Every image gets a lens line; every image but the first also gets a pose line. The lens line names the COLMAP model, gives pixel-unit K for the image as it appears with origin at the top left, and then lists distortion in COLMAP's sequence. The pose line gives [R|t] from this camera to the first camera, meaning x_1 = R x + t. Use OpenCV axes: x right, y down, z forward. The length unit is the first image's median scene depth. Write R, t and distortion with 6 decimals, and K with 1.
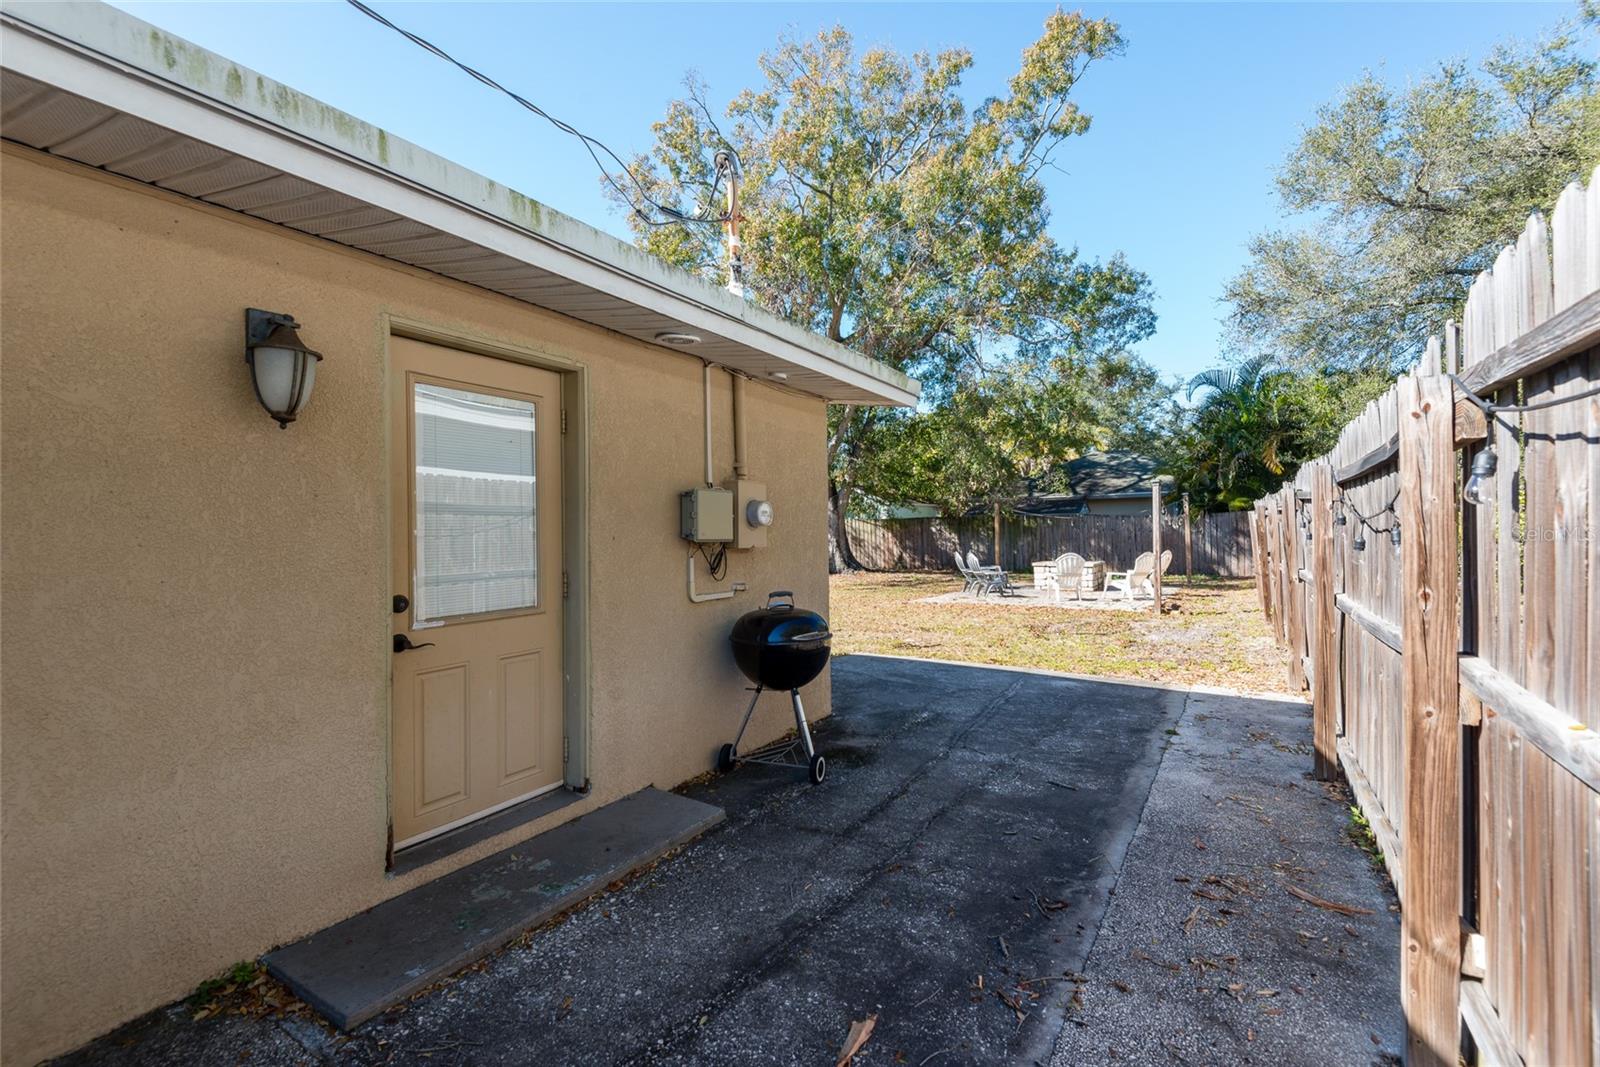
lens RADIAL K [[727.3, 0, 800.0], [0, 727.3, 533.5], [0, 0, 1]] dist [0.000901, 0.000188]
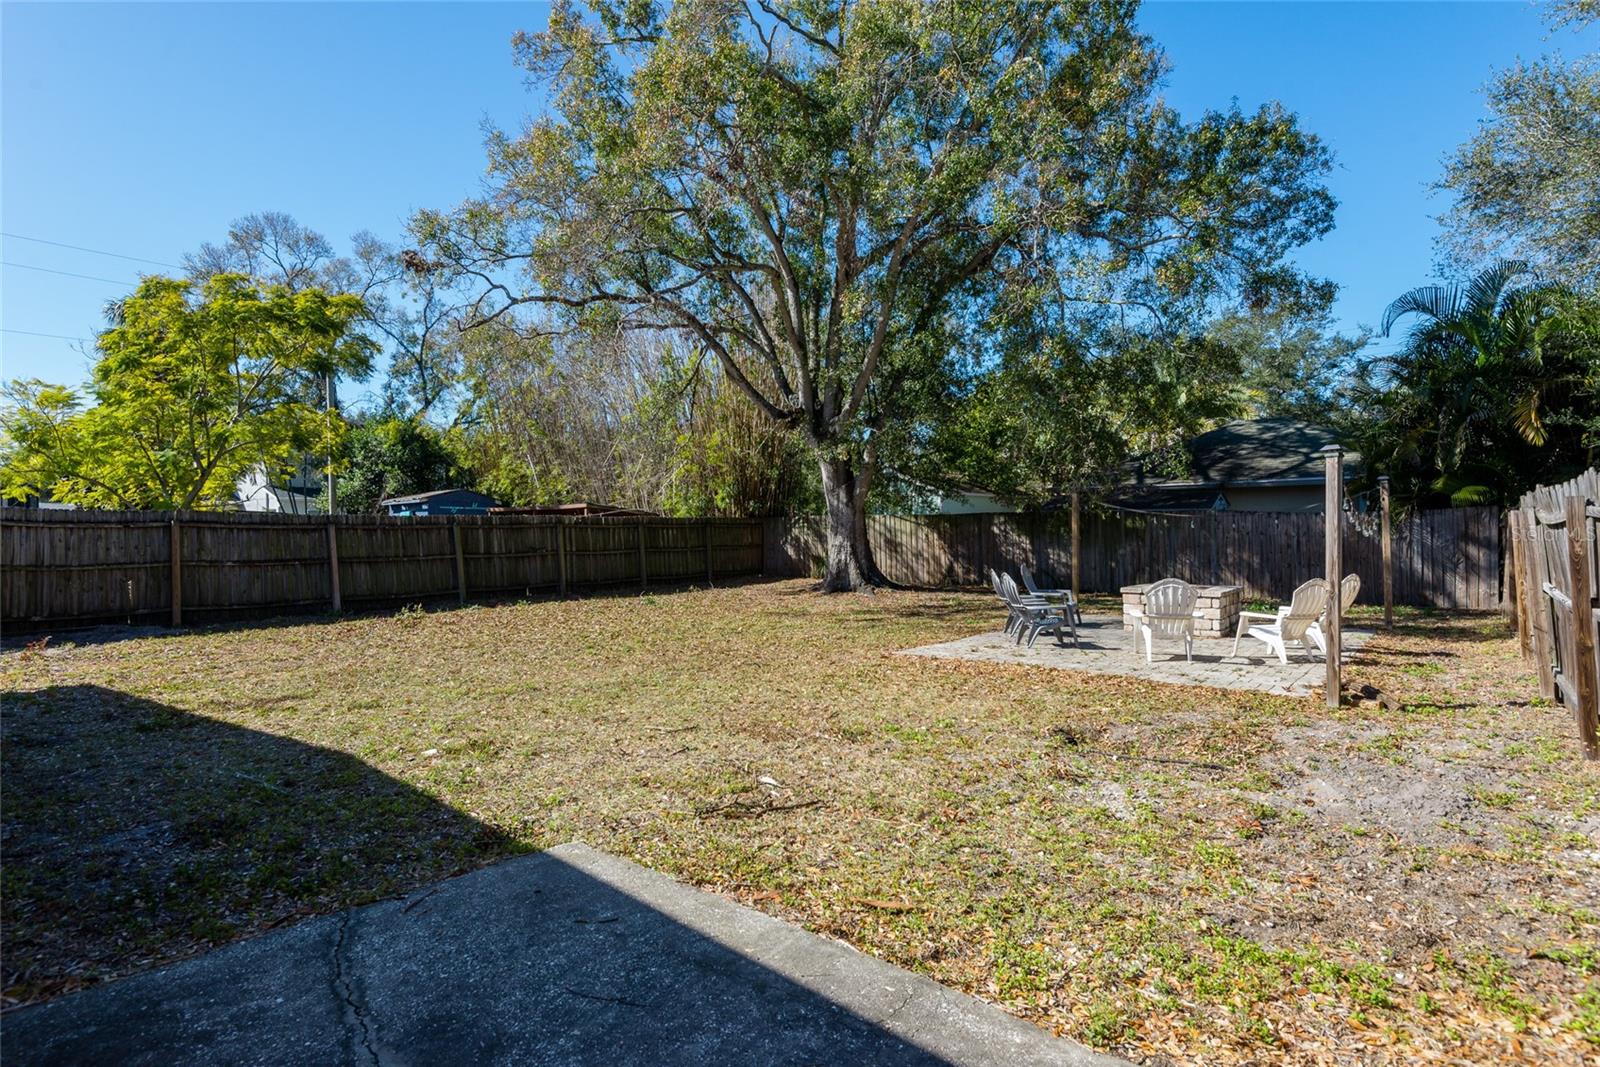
lens RADIAL K [[825.5, 0, 800.0], [0, 825.5, 533.5], [0, 0, 1]] dist [-0.011630, -0.000567]
pose [[0.992894, 0.009250, -0.118644, 0.104878], [-0.008599, 0.999945, 0.005996, -0.006333], [0.118692, -0.004933, 0.992919, 0.214833]]
